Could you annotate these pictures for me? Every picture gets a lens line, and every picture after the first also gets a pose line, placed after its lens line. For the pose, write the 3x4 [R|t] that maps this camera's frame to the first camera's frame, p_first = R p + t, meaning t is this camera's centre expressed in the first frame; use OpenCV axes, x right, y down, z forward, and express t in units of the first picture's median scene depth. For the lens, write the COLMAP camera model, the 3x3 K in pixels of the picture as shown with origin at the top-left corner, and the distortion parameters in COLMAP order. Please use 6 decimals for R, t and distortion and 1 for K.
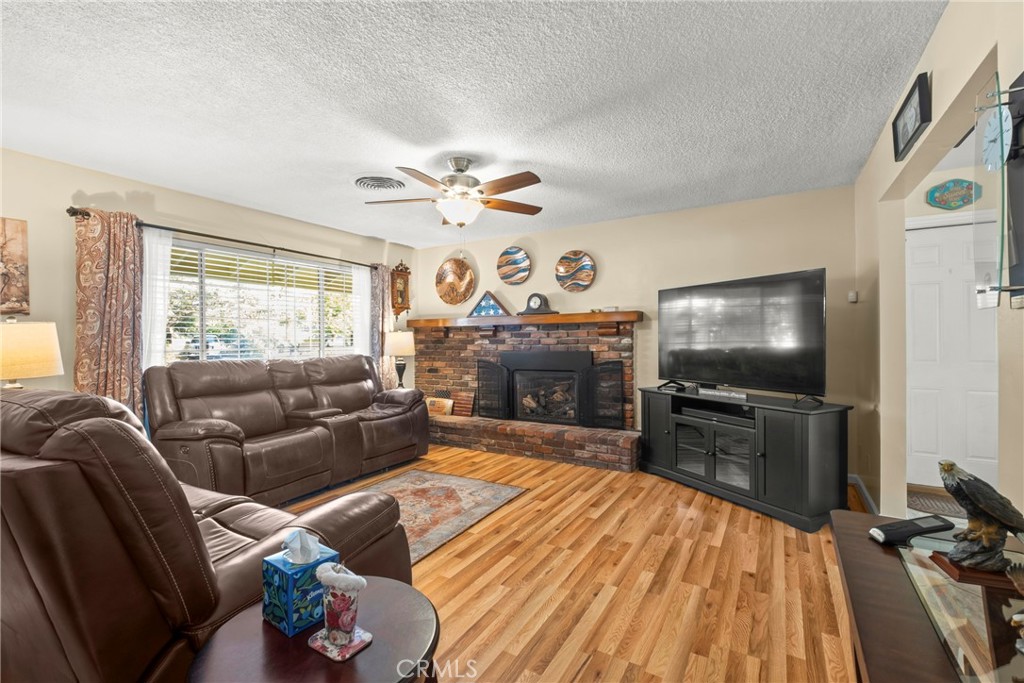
lens RADIAL K [[468.3, 0, 511.4], [0, 468.3, 336.7], [0, 0, 1]] dist [0.002168, -0.000813]
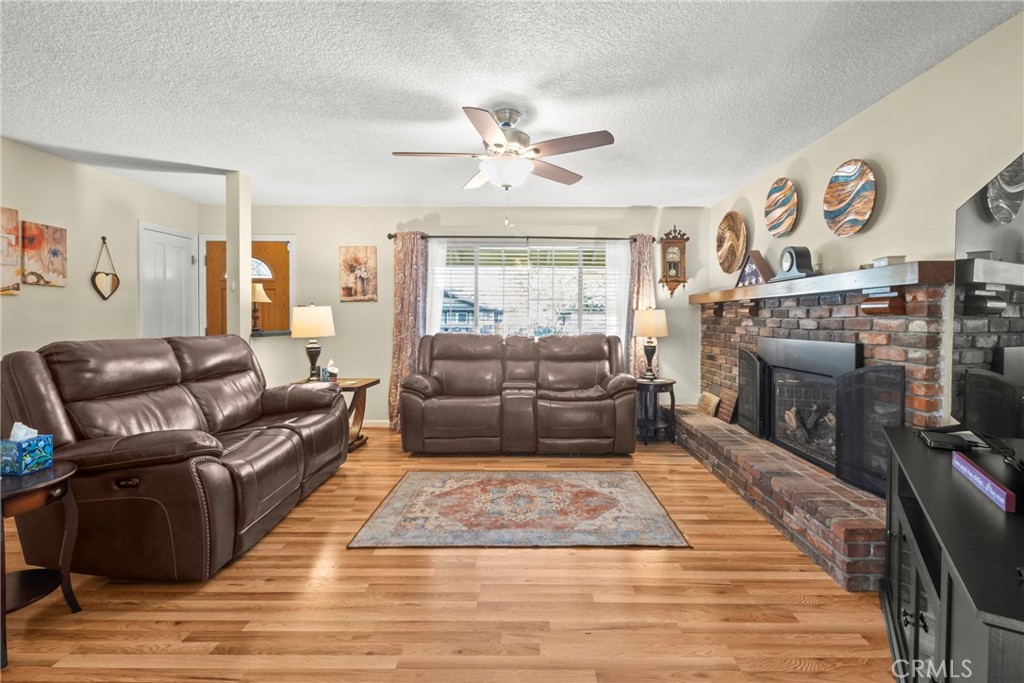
lens RADIAL K [[468.3, 0, 515.2], [0, 468.3, 301.5], [0, 0, 1]] dist [0.002168, -0.000813]
pose [[0.498051, -0.021954, -0.866870, 0.439312], [-0.000572, 0.999671, -0.025646, -0.003016], [0.867148, 0.013269, 0.497874, 0.390778]]
